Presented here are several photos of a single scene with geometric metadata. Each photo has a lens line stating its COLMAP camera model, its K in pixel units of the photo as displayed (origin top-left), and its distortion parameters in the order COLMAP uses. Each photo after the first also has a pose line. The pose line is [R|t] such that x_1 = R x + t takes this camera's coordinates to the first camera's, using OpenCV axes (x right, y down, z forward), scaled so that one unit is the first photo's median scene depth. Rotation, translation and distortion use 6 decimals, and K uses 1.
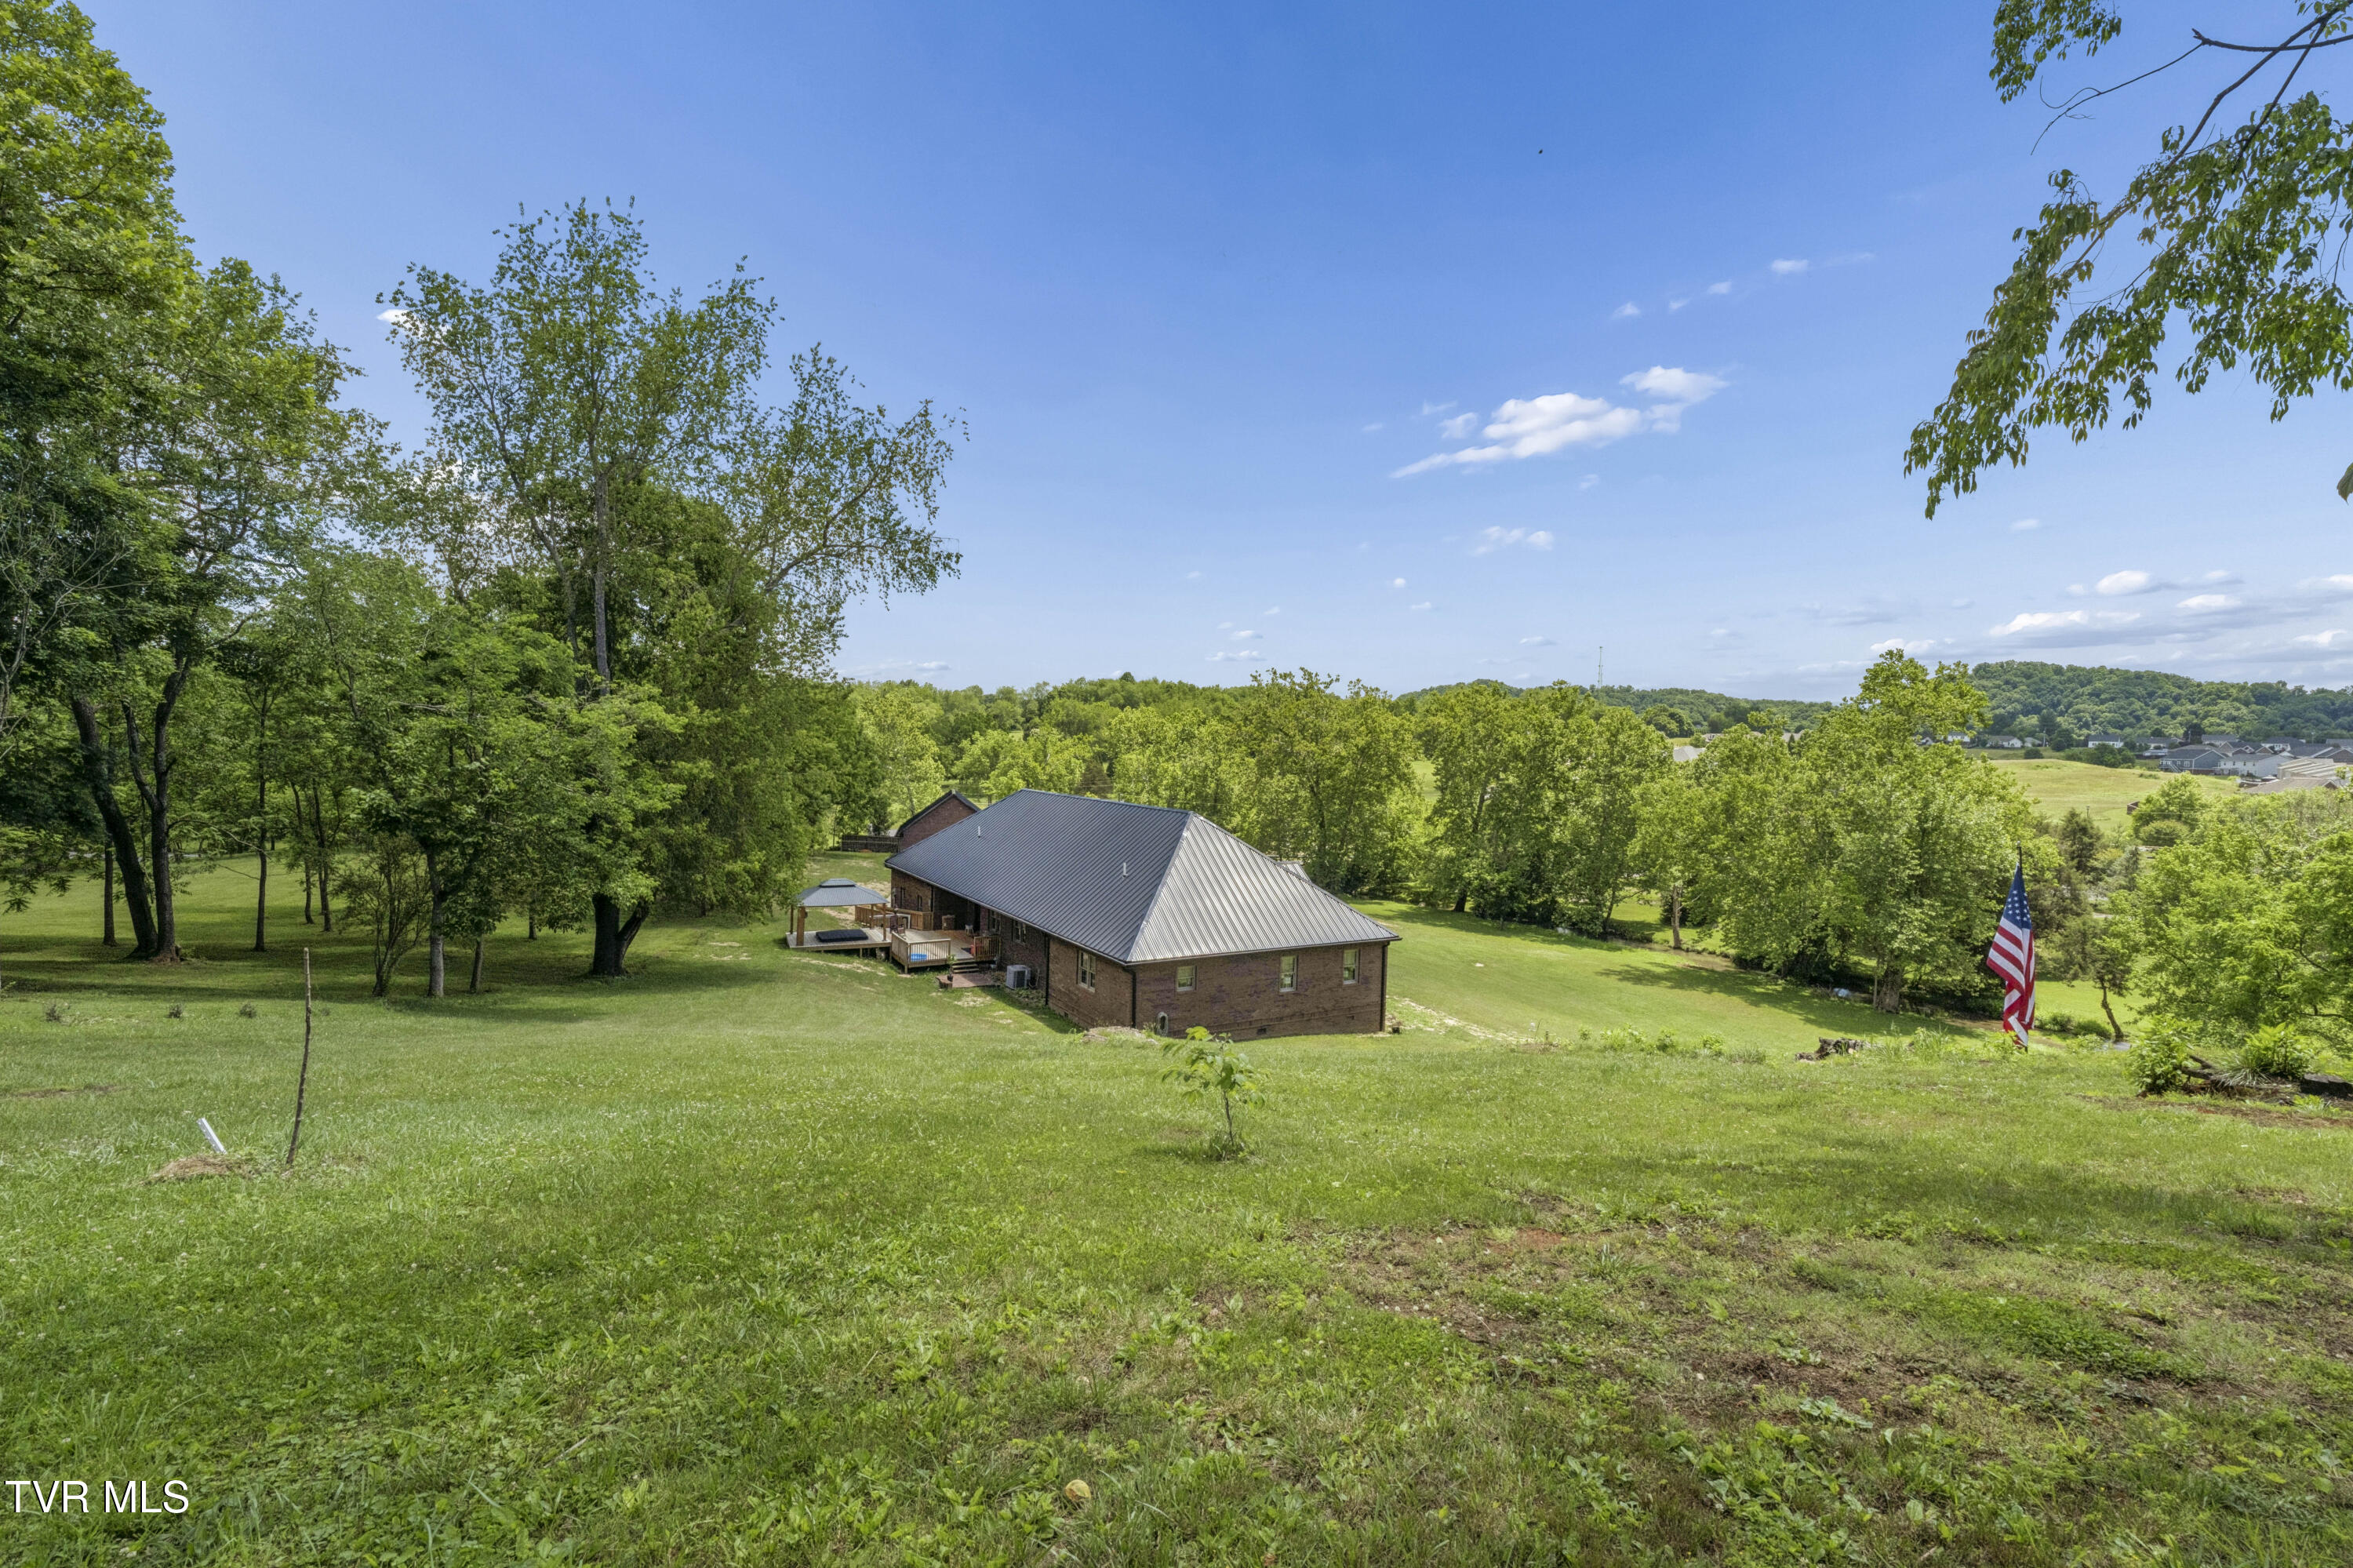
lens RADIAL K [[1082.0, 0, 1179.6], [0, 1082.0, 728.6], [0, 0, 1]] dist [0.002891, 0.000286]
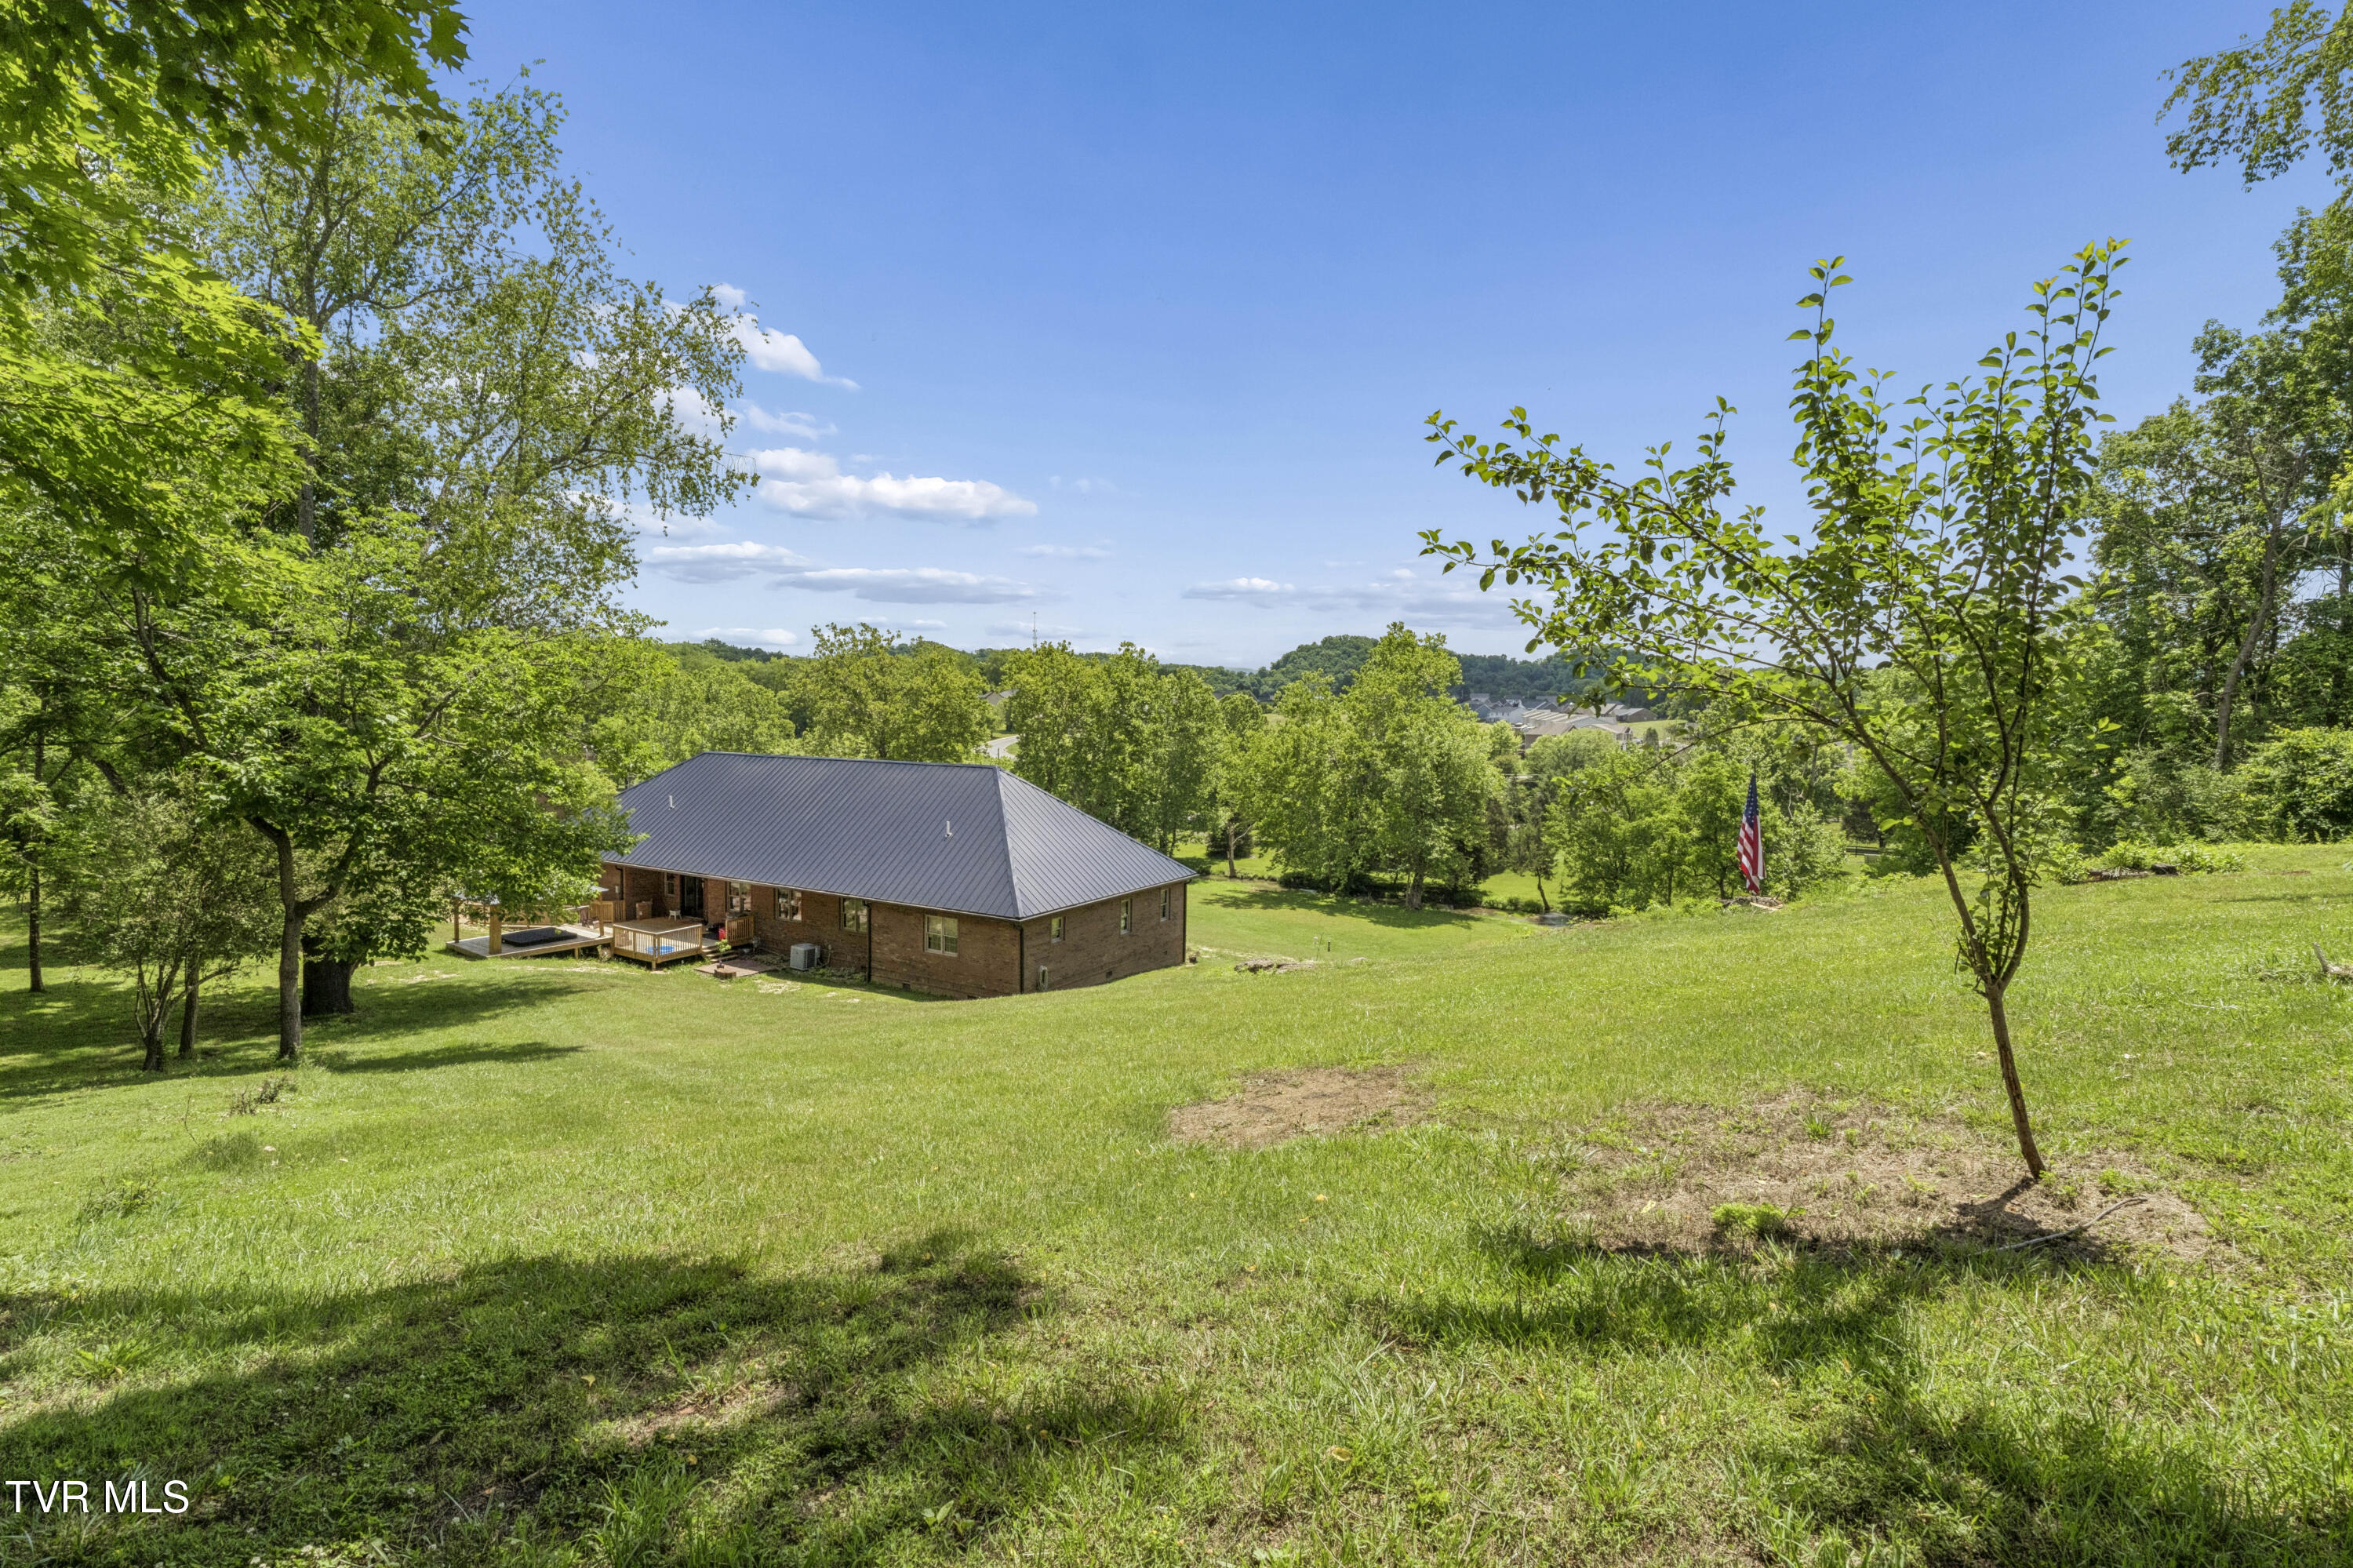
lens RADIAL K [[1082.0, 0, 1179.6], [0, 1082.0, 728.6], [0, 0, 1]] dist [0.002891, 0.000286]
pose [[0.866189, -0.017996, 0.499393, -0.188900], [0.000609, 0.999389, 0.034958, 0.005640], [-0.499716, -0.029976, 0.865670, 0.043560]]
